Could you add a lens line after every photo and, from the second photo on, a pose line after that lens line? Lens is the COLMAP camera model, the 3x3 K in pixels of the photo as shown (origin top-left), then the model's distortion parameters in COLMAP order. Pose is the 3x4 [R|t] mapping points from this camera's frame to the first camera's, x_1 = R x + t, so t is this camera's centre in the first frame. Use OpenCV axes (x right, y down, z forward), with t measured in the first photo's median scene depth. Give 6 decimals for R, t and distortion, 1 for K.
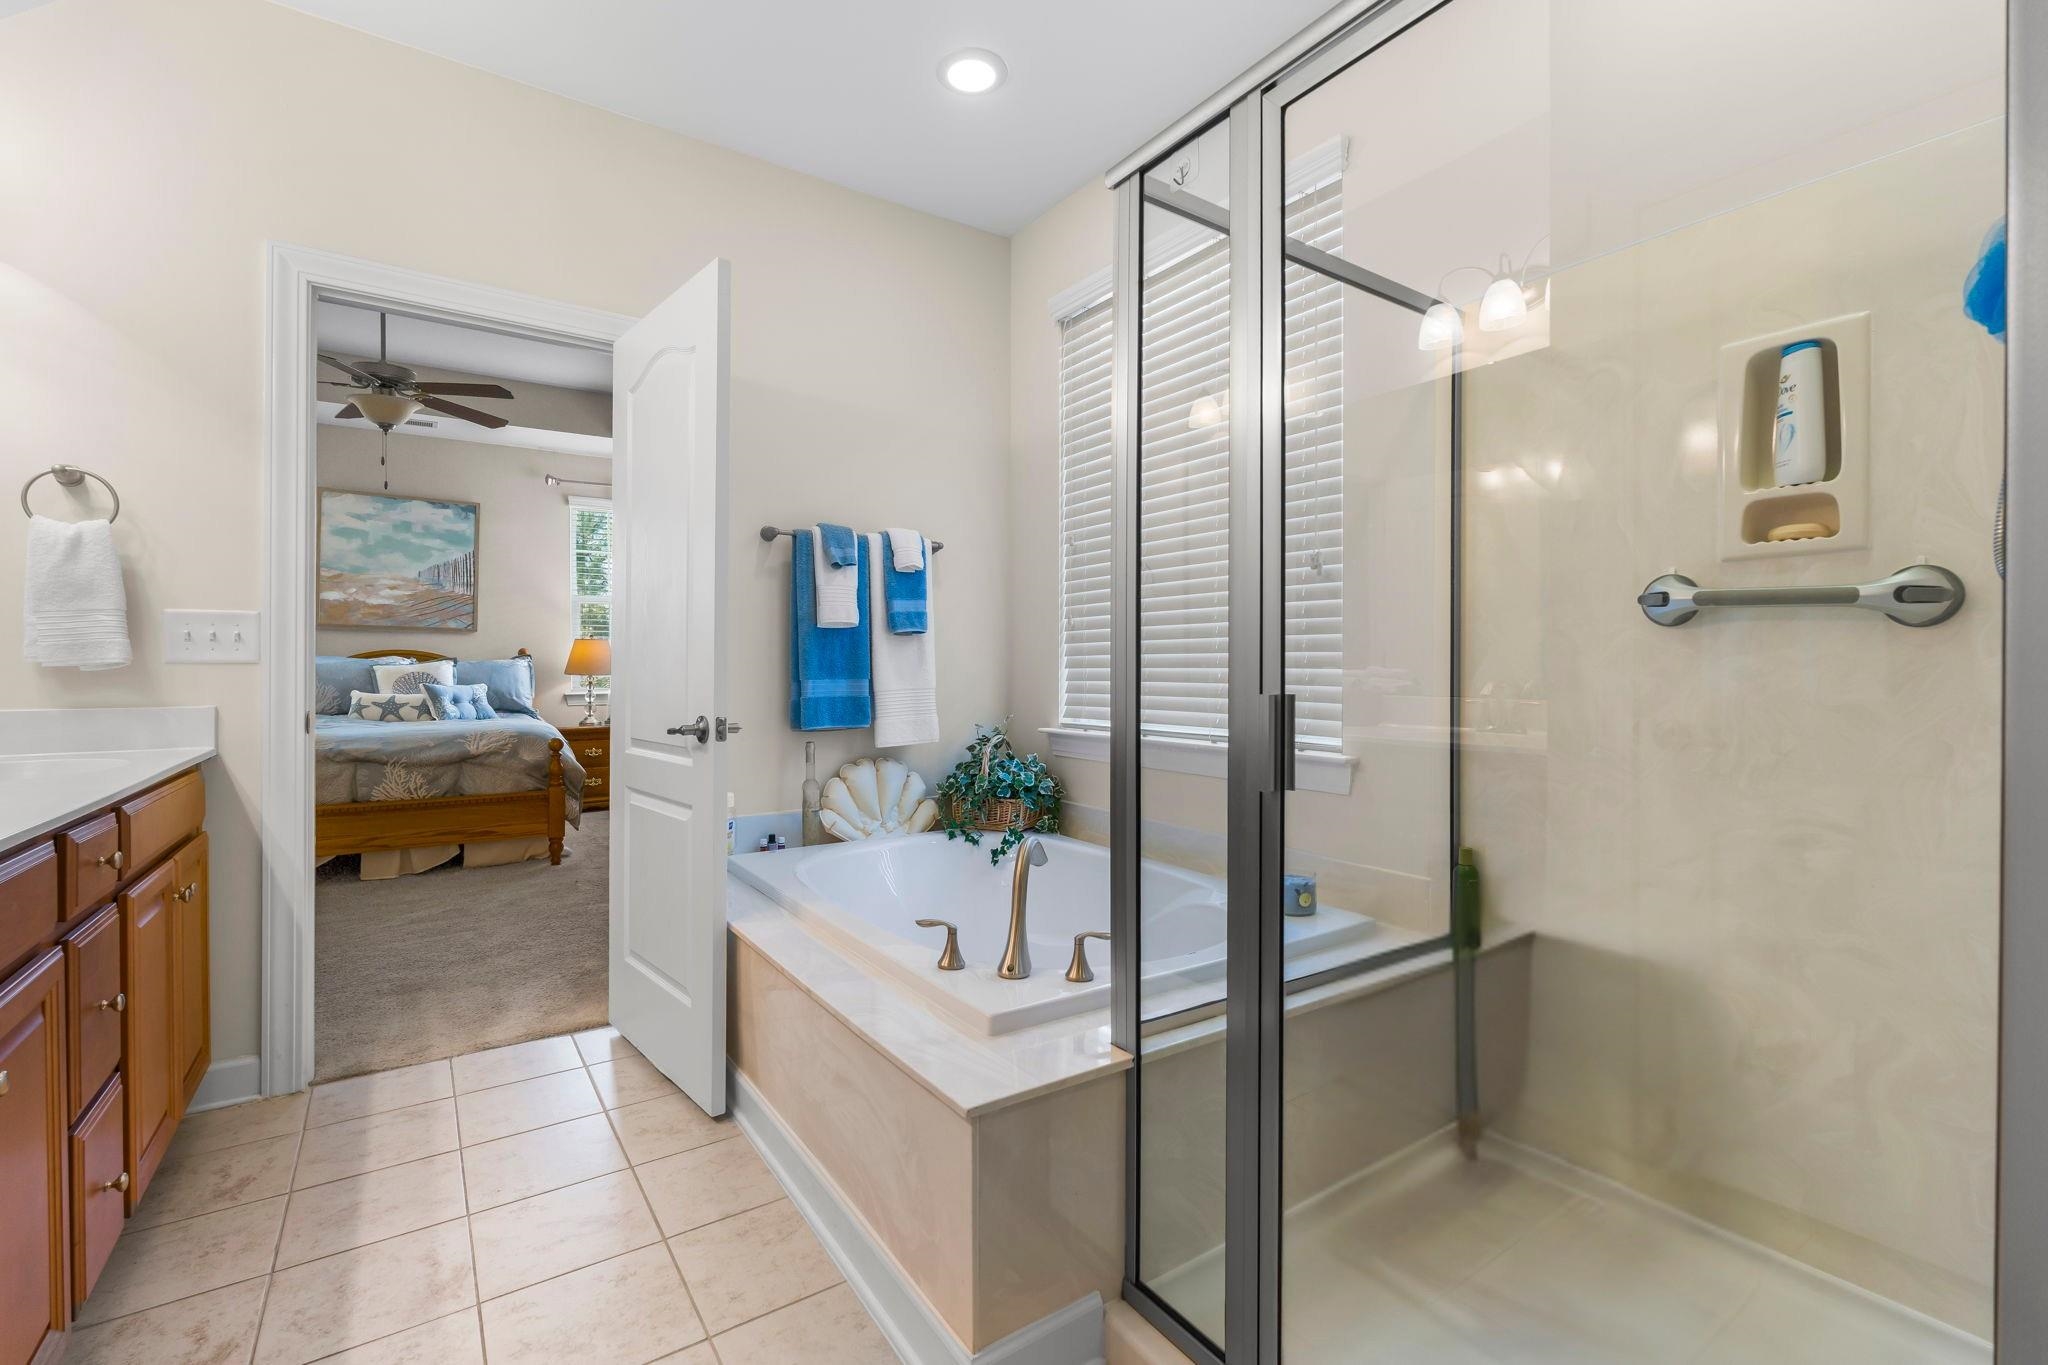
lens RADIAL K [[907.2, 0, 1021.6], [0, 907.2, 649.6], [0, 0, 1]] dist [-0.001059, -0.000227]
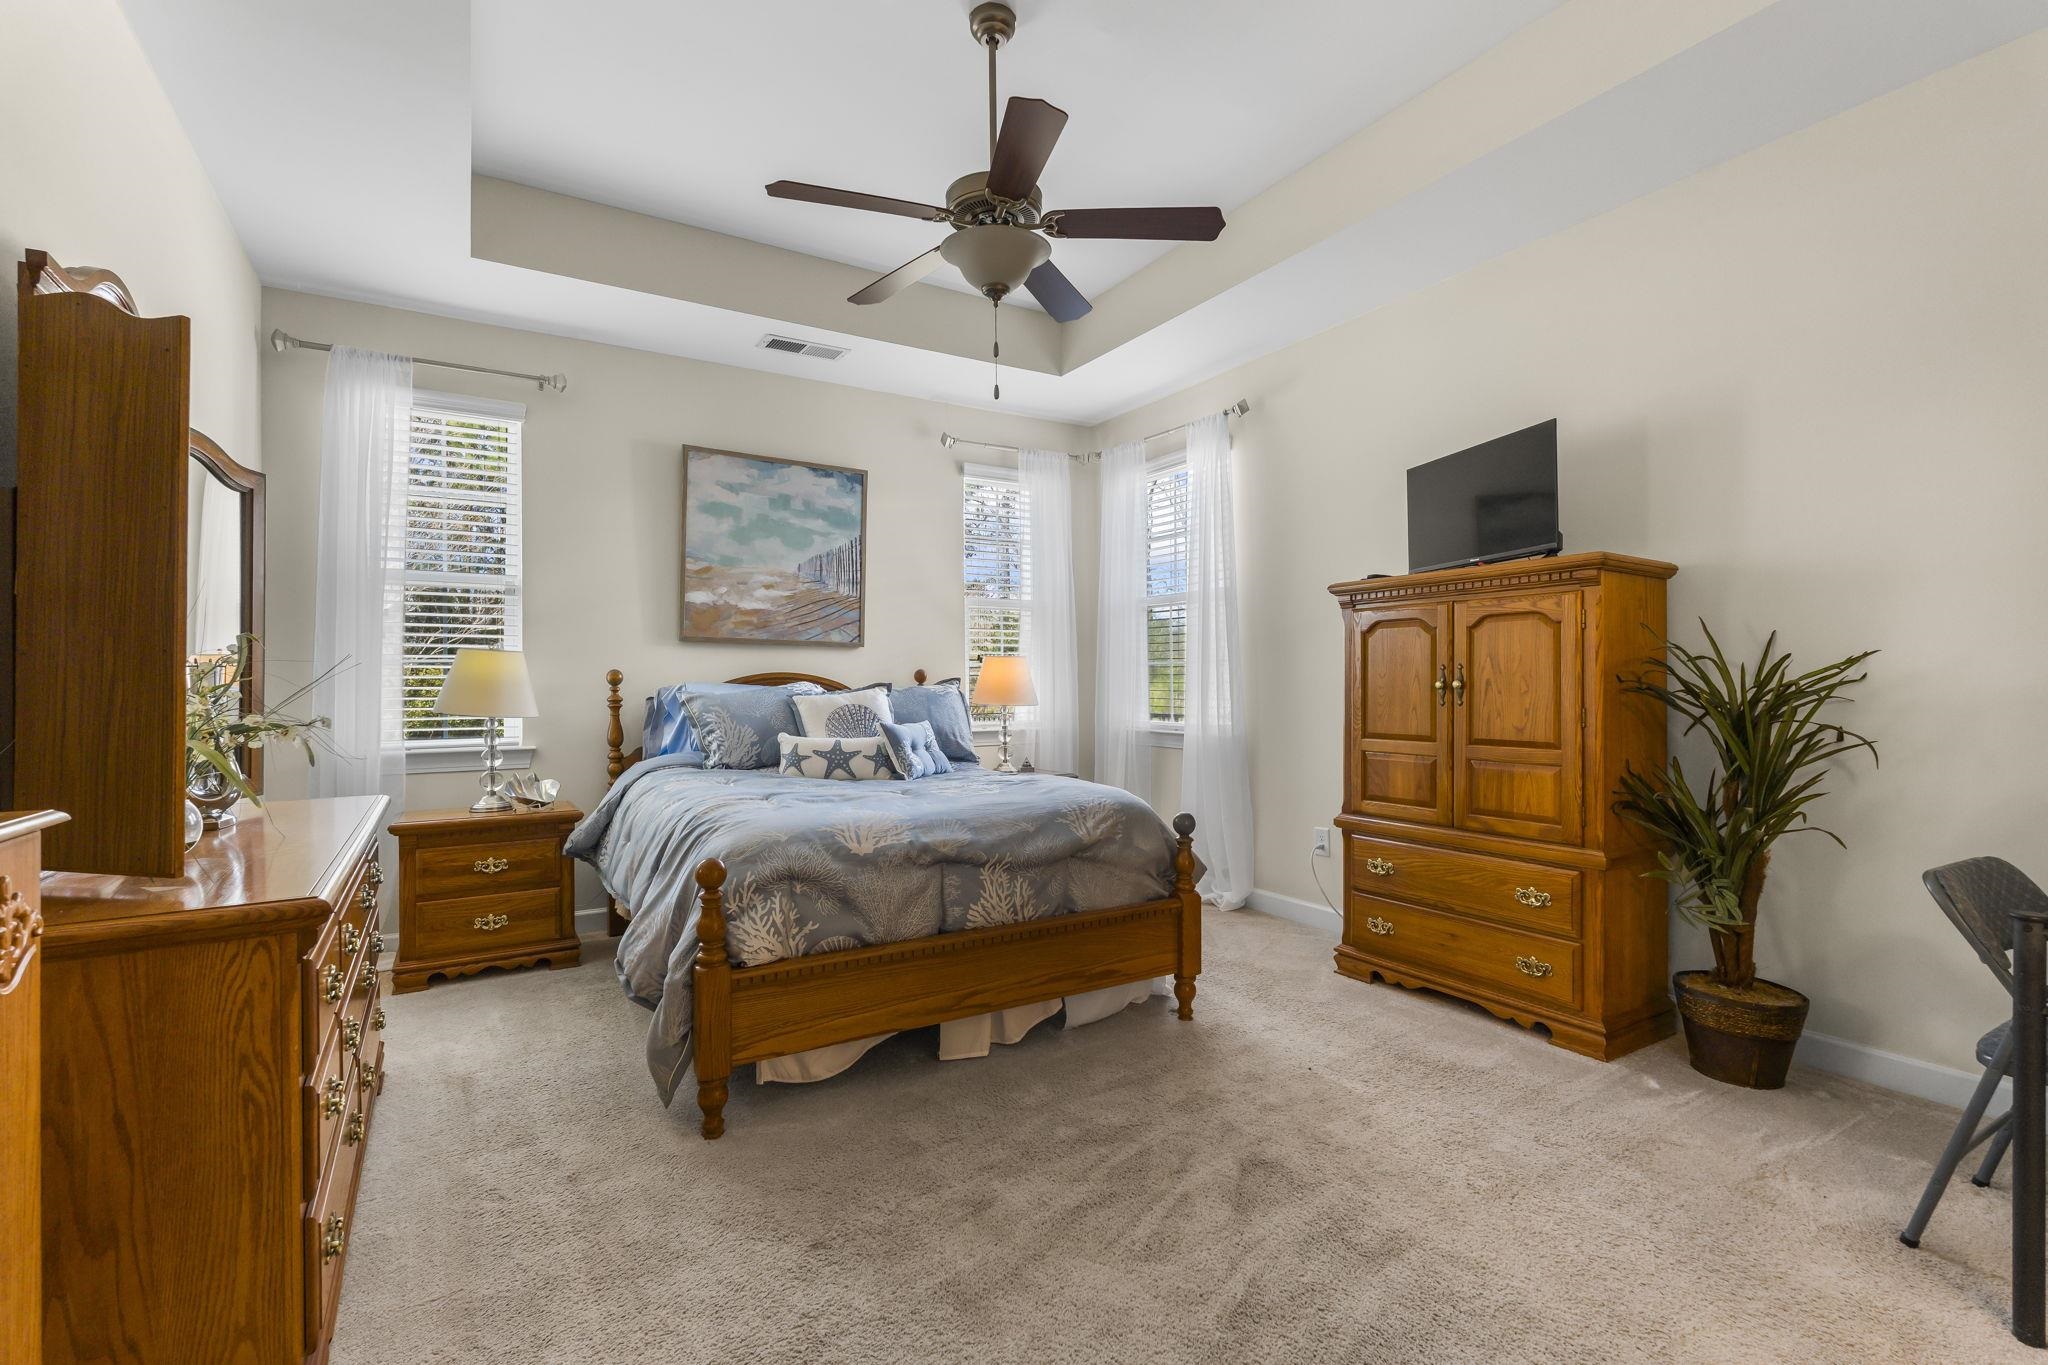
lens RADIAL K [[907.2, 0, 1021.6], [0, 907.2, 649.6], [0, 0, 1]] dist [-0.001059, -0.000227]
pose [[0.998835, -0.009273, -0.047361, -0.472996], [0.008212, 0.999712, -0.022532, -0.000190], [0.047556, 0.022116, 0.998624, 0.300742]]
